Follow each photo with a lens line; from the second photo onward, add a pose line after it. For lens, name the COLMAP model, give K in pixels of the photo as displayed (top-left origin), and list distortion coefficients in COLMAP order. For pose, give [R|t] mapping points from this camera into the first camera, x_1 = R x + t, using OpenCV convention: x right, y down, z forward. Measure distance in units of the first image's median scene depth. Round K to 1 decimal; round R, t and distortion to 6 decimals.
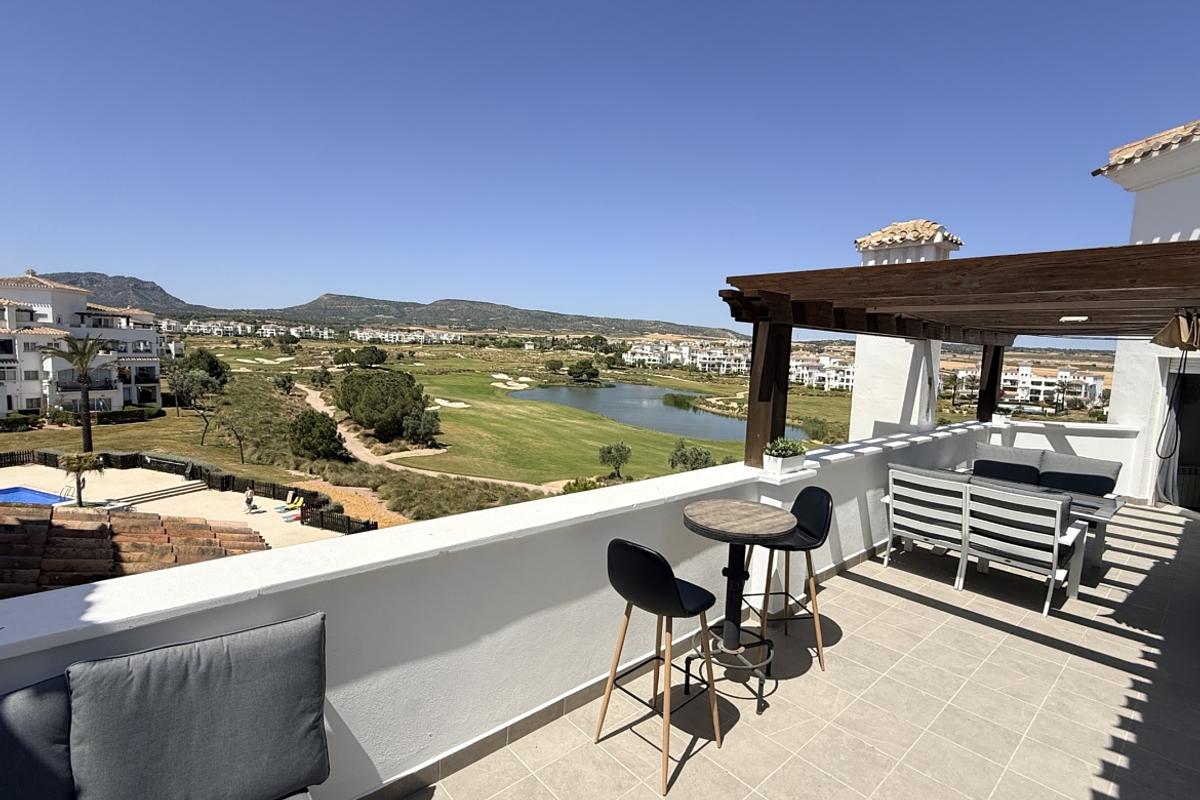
lens RADIAL K [[569.8, 0, 597.3], [0, 569.8, 398.9], [0, 0, 1]] dist [0.002376, -0.000899]
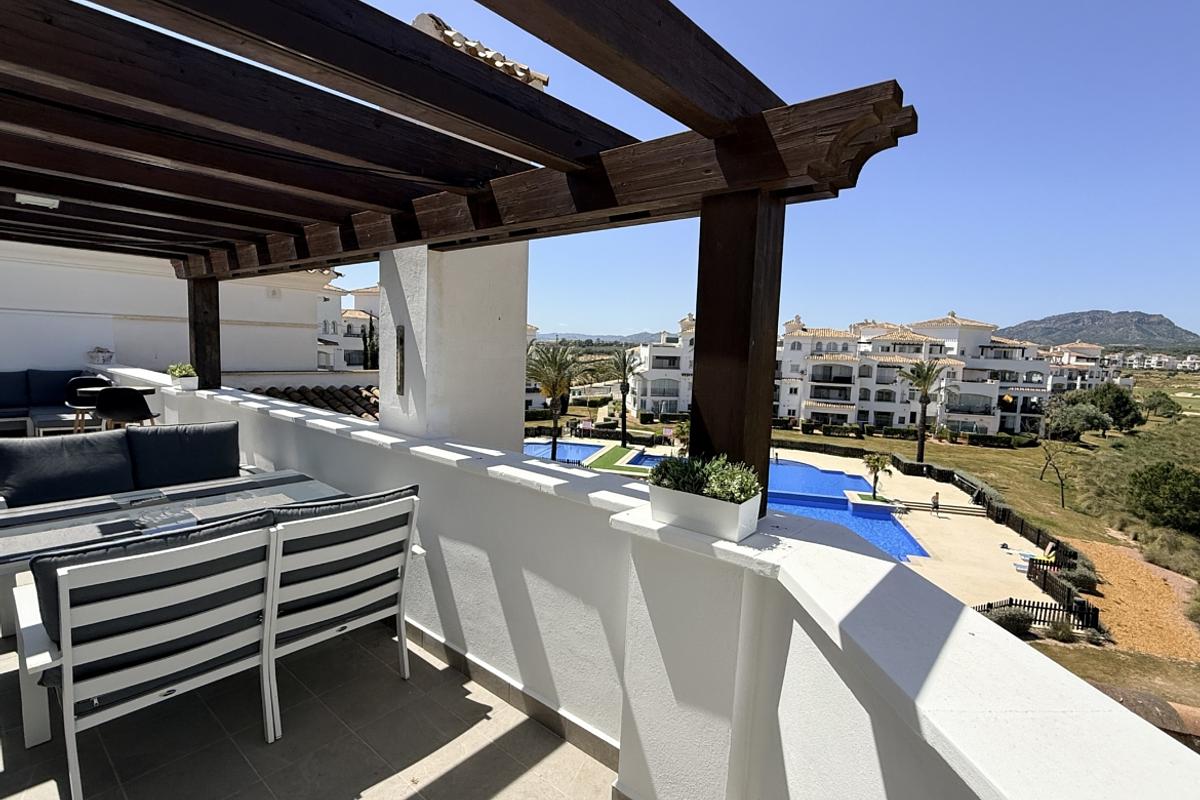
lens RADIAL K [[569.8, 0, 597.3], [0, 569.8, 398.9], [0, 0, 1]] dist [0.002376, -0.000899]
pose [[0.144496, 0.059960, -0.987687, 0.122220], [-0.122822, 0.991530, 0.042224, -0.001773], [0.981853, 0.115208, 0.150637, 0.119400]]
